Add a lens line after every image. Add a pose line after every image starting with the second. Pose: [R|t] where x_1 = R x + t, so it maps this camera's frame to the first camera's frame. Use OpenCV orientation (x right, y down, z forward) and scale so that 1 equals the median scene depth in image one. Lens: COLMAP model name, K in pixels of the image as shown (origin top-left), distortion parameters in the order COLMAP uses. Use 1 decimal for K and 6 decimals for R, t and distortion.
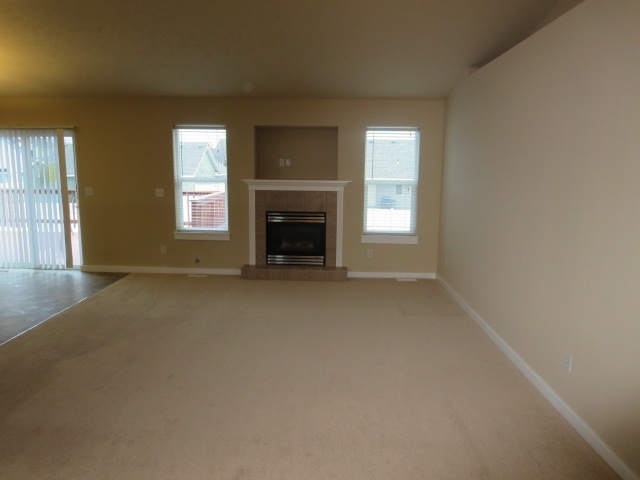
lens RADIAL K [[465.3, 0, 320.2], [0, 465.3, 227.9], [0, 0, 1]] dist [0.042034, 0.000727]
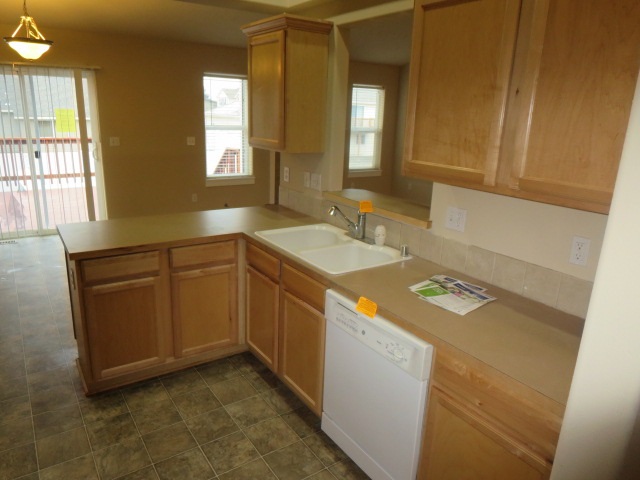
lens RADIAL K [[465.3, 0, 320.2], [0, 465.3, 227.9], [0, 0, 1]] dist [0.042034, 0.000727]
pose [[0.808343, -0.125076, 0.575272, -0.715408], [0.057884, 0.989321, 0.133764, -0.008551], [-0.585859, -0.074828, 0.806951, 0.009835]]
